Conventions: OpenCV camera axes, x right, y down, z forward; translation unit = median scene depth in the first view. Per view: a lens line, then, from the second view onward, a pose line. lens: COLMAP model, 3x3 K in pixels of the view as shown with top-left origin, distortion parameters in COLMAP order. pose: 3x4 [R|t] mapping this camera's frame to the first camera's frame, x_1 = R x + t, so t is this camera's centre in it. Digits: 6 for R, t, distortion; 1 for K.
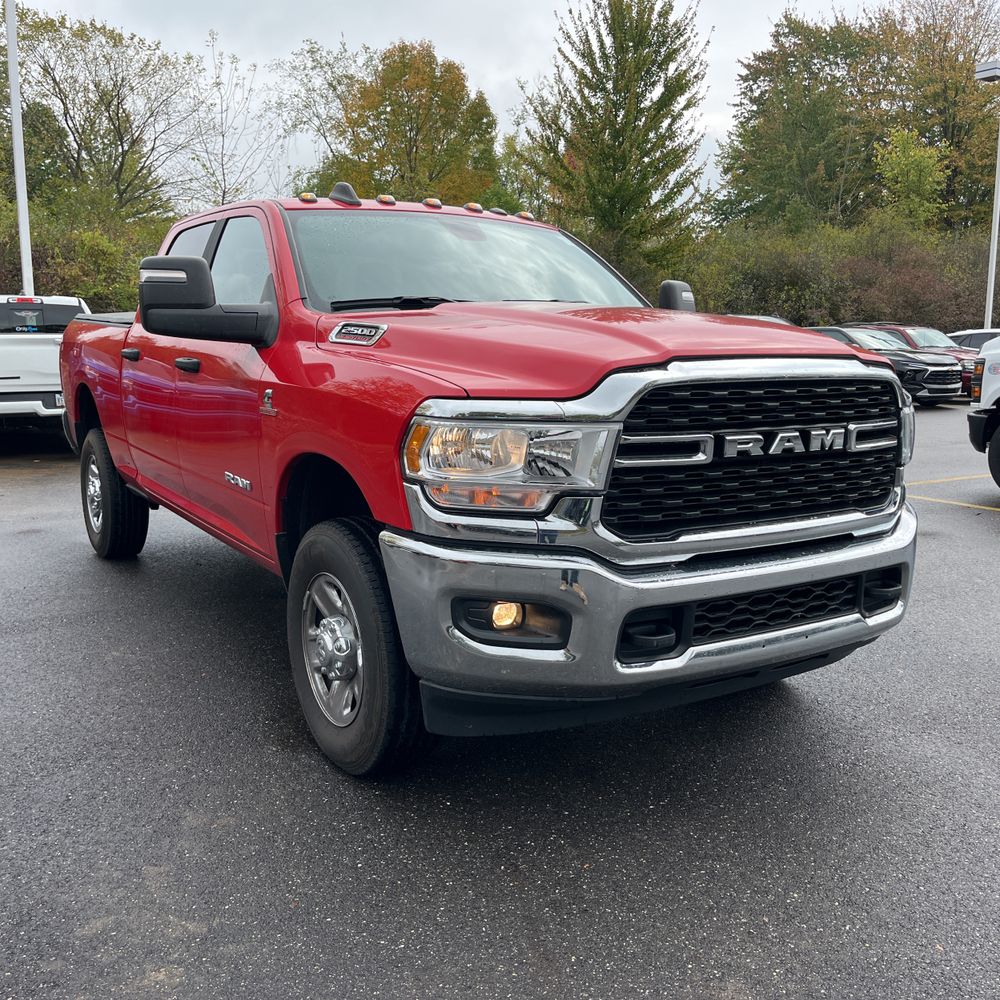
lens RADIAL K [[1013.9, 0, 494.4], [0, 1013.9, 503.4], [0, 0, 1]] dist [0.019603, 0.000000]
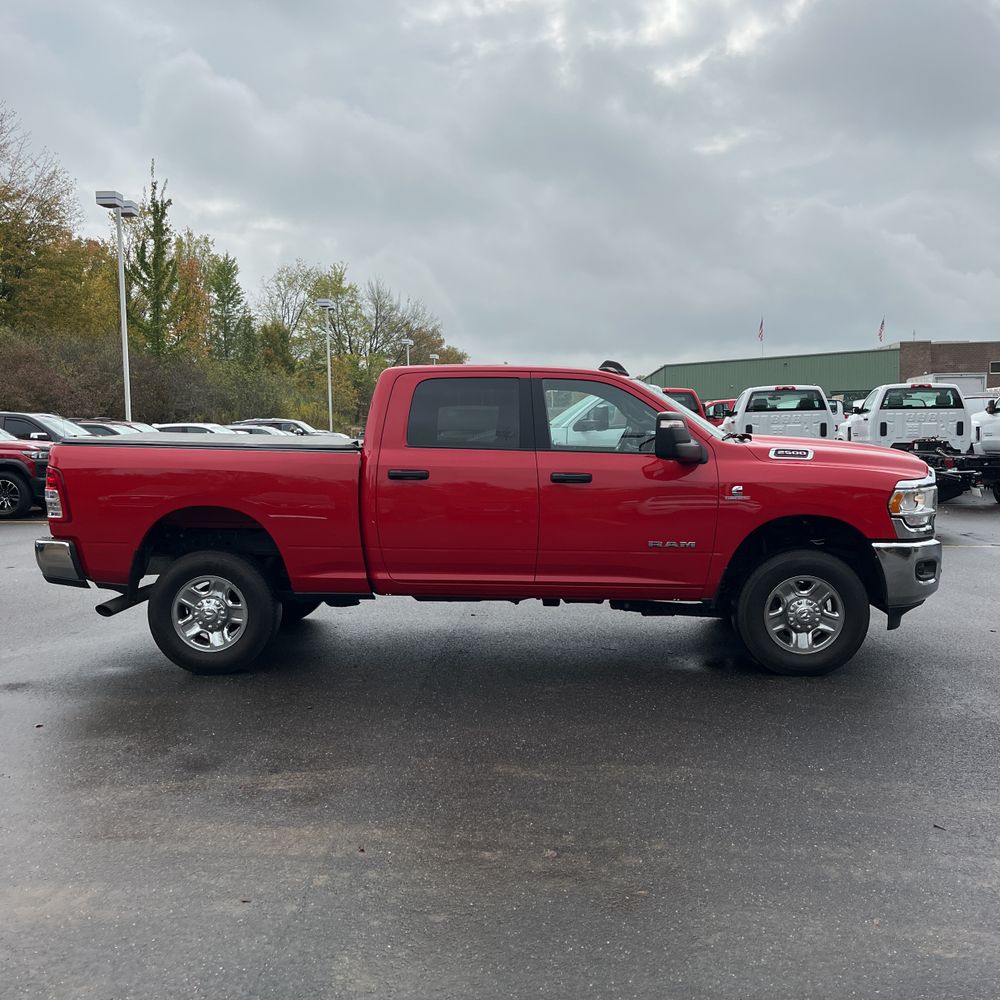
lens RADIAL K [[1013.9, 0, 501.6], [0, 1013.9, 494.0], [0, 0, 1]] dist [0.019603, 0.000000]
pose [[0.557693, -0.069486, 0.827134, -0.894831], [0.144710, 0.989369, -0.014455, -0.060333], [-0.817336, 0.127756, 0.561819, 0.147754]]
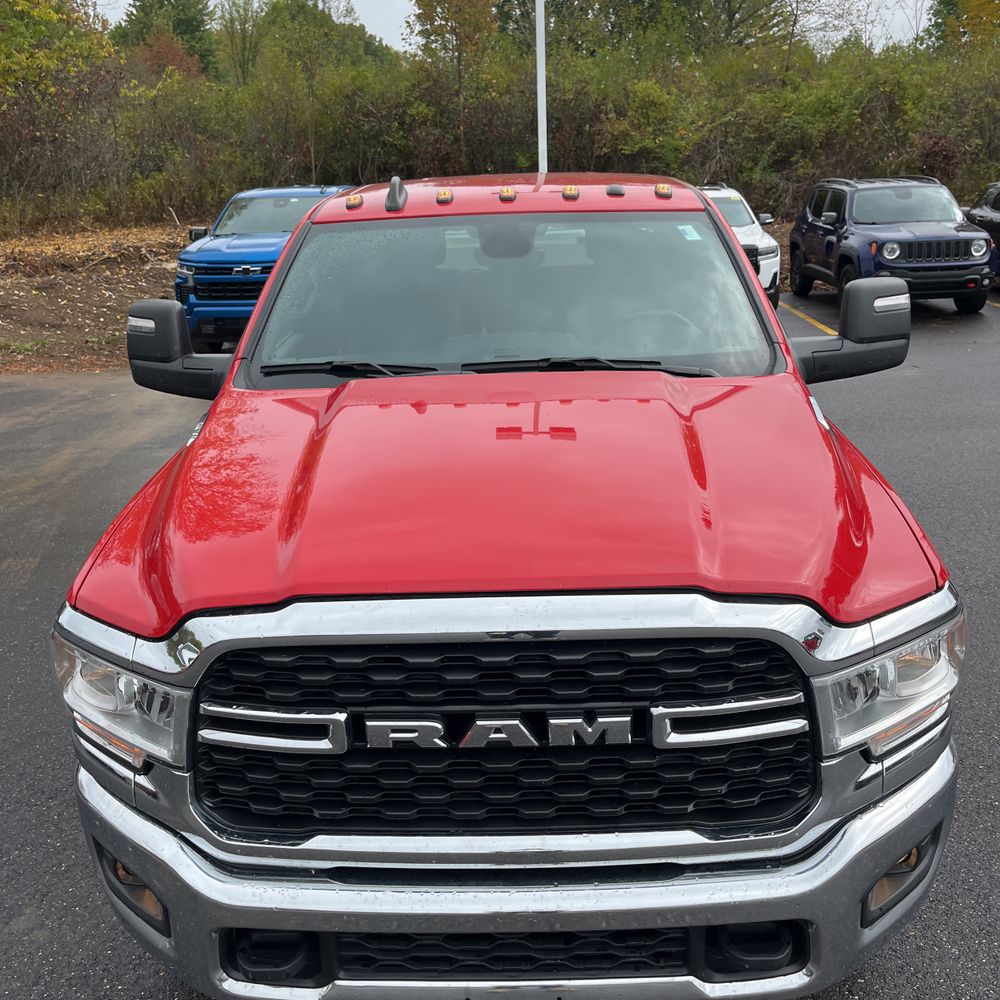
lens RADIAL K [[1013.9, 0, 507.4], [0, 1013.9, 515.3], [0, 0, 1]] dist [0.019603, 0.000000]
pose [[0.835132, 0.145024, -0.530586, 0.225403], [-0.048384, 0.980246, 0.191772, -0.116258], [0.547917, -0.134483, 0.825652, 0.183253]]
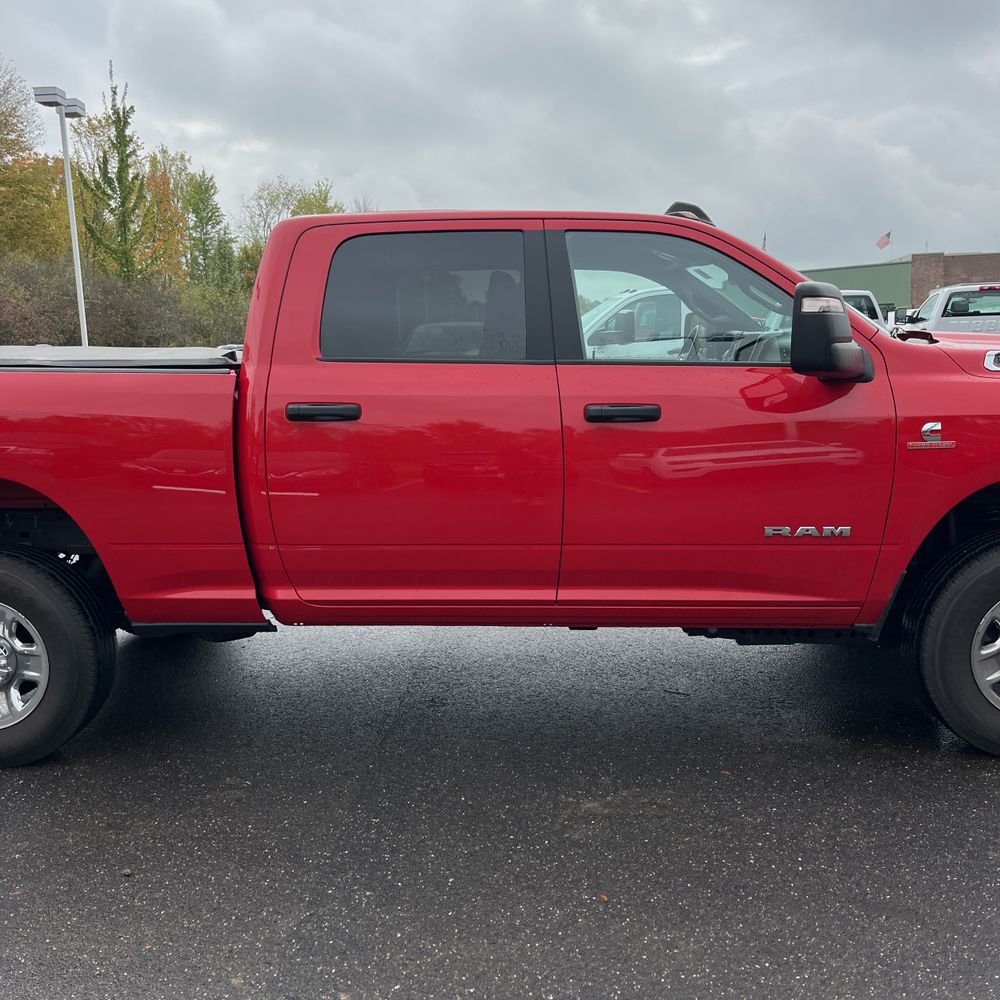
lens RADIAL K [[1013.9, 0, 496.9], [0, 1013.9, 505.5], [0, 0, 1]] dist [0.019603, 0.000000]
pose [[0.557843, -0.147971, 0.816649, -0.579544], [0.161727, 0.984496, 0.067910, -0.076321], [-0.814037, 0.094191, 0.573125, 0.357722]]
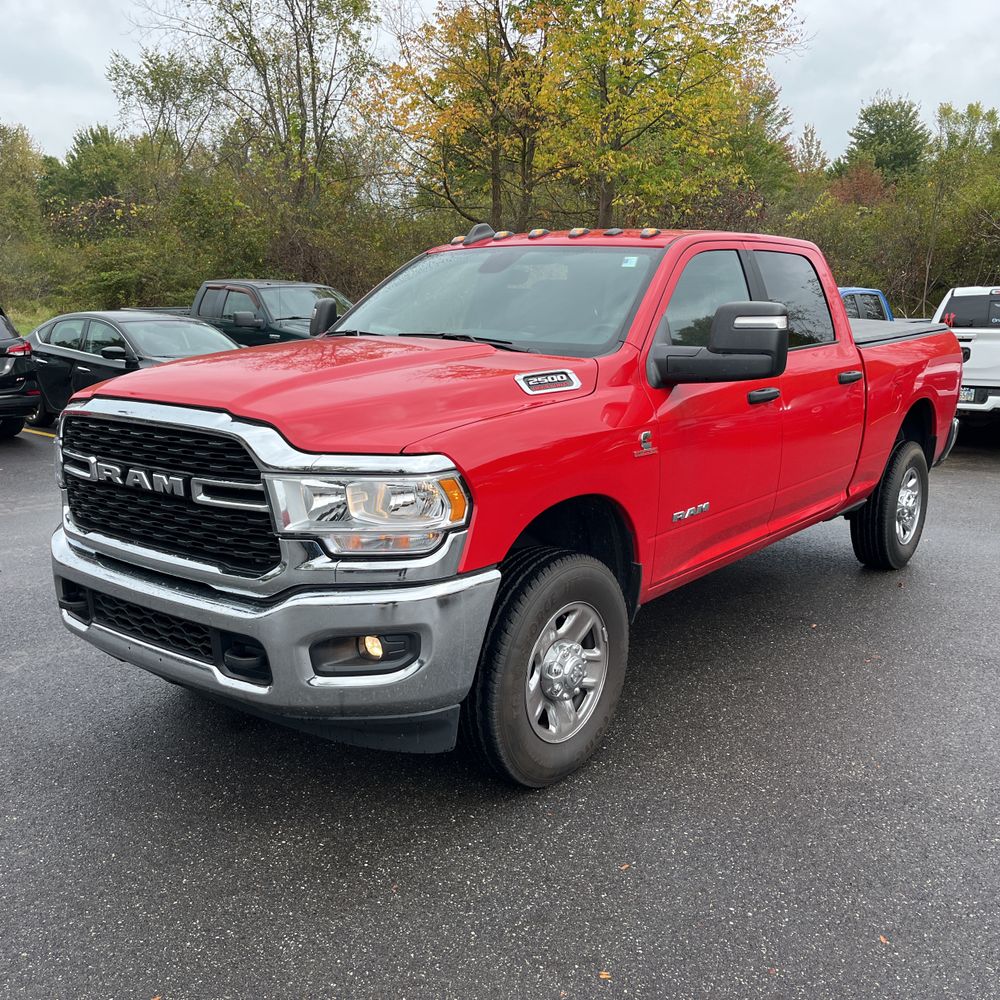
lens RADIAL K [[1013.9, 0, 505.1], [0, 1013.9, 504.8], [0, 0, 1]] dist [0.019603, 0.000000]
pose [[0.327633, 0.182238, -0.927063, 0.544609], [-0.156533, 0.978131, 0.136957, -0.092243], [0.931748, 0.100244, 0.348994, 0.364513]]
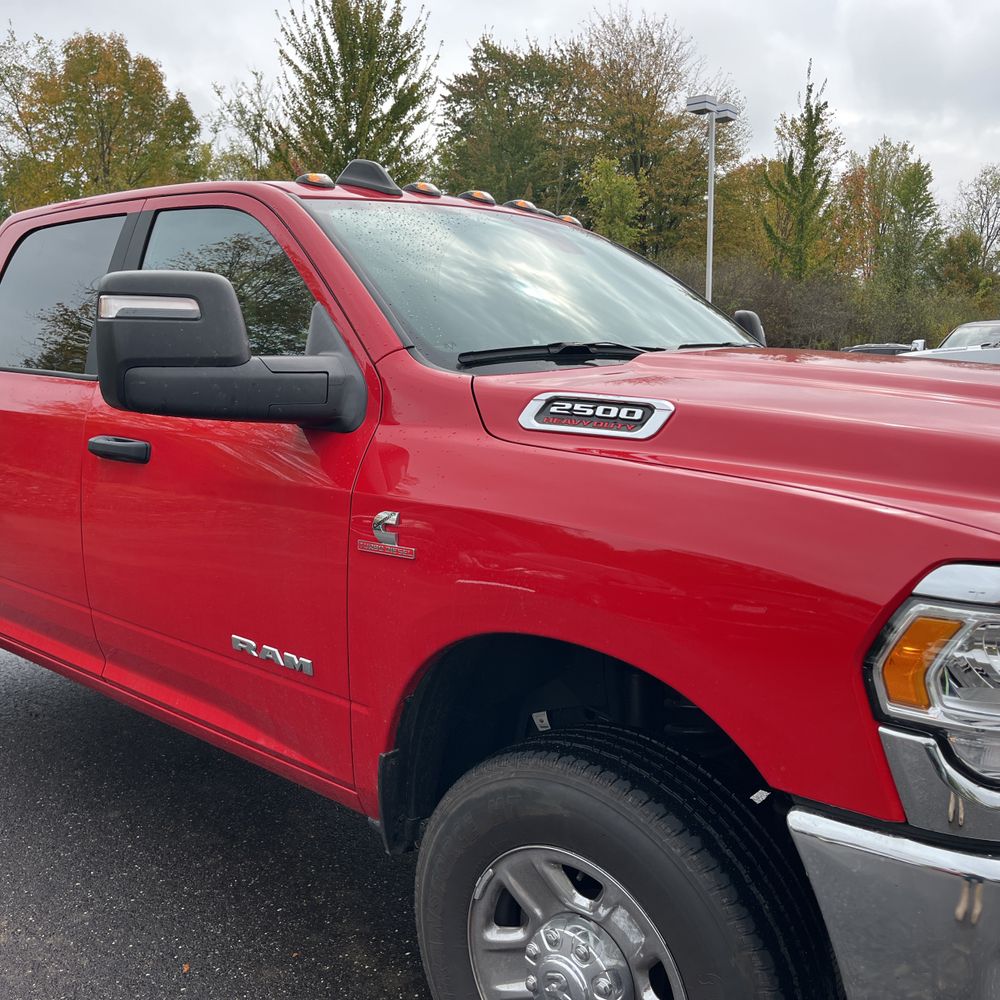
lens RADIAL K [[1013.9, 0, 493.2], [0, 1013.9, 506.8], [0, 0, 1]] dist [0.019603, 0.000000]
pose [[0.957639, -0.050261, 0.283550, -0.146382], [0.053568, 0.998557, -0.003915, -0.049431], [-0.282944, 0.018938, 0.958949, 0.201221]]
